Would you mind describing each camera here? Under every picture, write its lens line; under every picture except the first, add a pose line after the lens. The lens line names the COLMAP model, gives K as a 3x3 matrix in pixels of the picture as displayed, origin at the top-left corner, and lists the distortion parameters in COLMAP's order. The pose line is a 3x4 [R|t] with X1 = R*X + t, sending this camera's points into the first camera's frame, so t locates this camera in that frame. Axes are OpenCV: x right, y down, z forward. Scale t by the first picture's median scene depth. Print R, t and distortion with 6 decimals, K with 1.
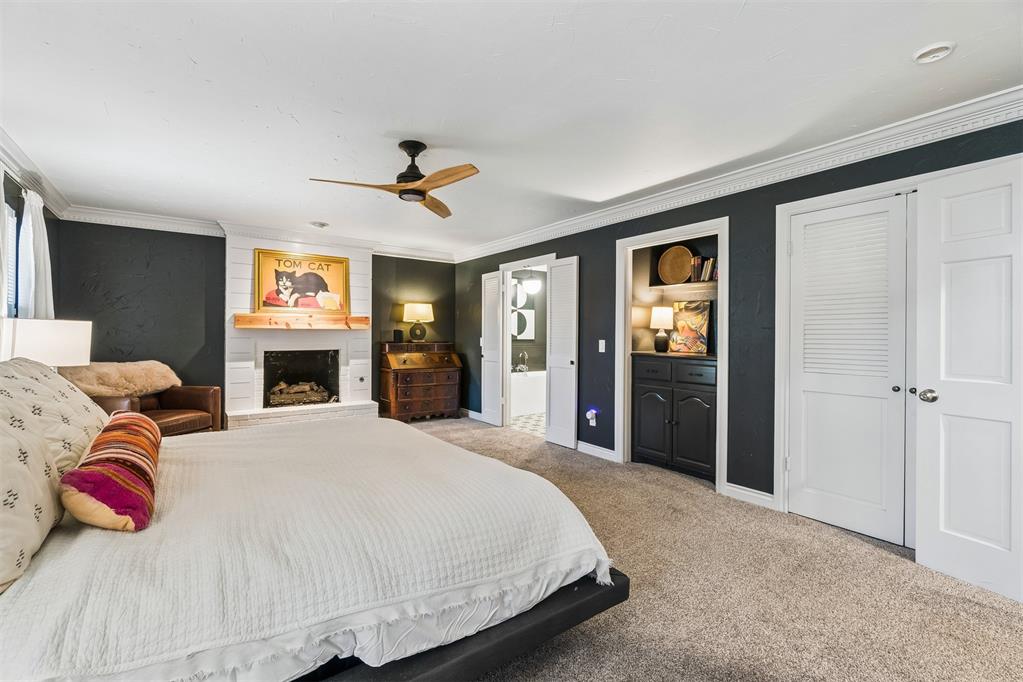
lens RADIAL K [[441.6, 0, 512.2], [0, 441.6, 338.1], [0, 0, 1]] dist [-0.006011, 0.002068]
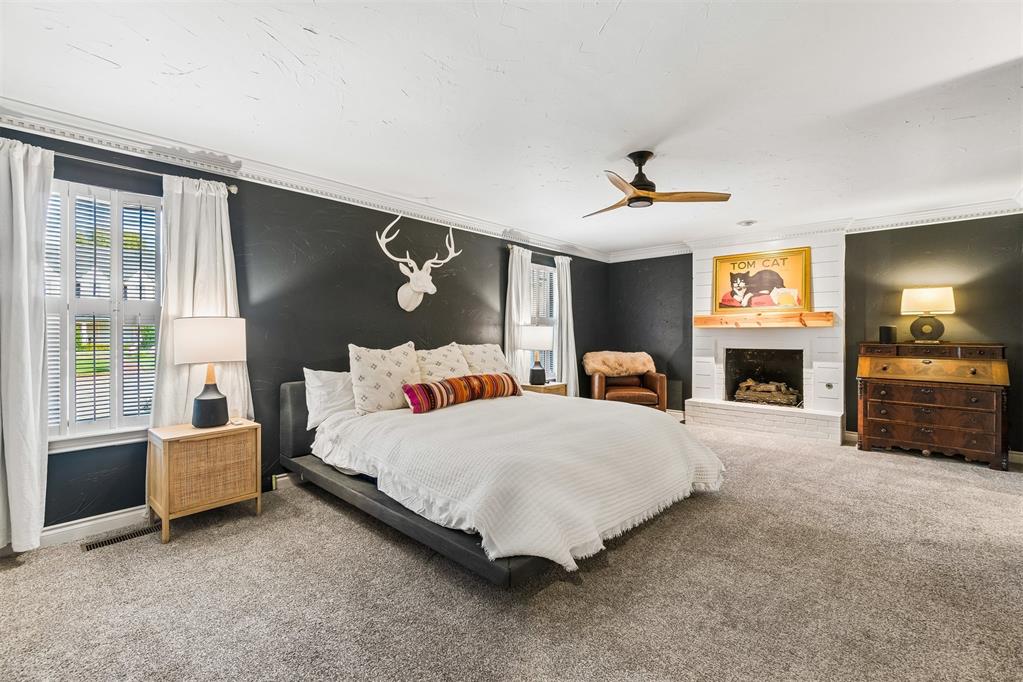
lens RADIAL K [[441.6, 0, 513.4], [0, 441.6, 335.2], [0, 0, 1]] dist [-0.006011, 0.002068]
pose [[0.192603, -0.001401, -0.981276, 0.400256], [-0.006448, 0.999976, -0.002693, 0.002814], [0.981256, 0.006846, 0.192589, 0.261153]]
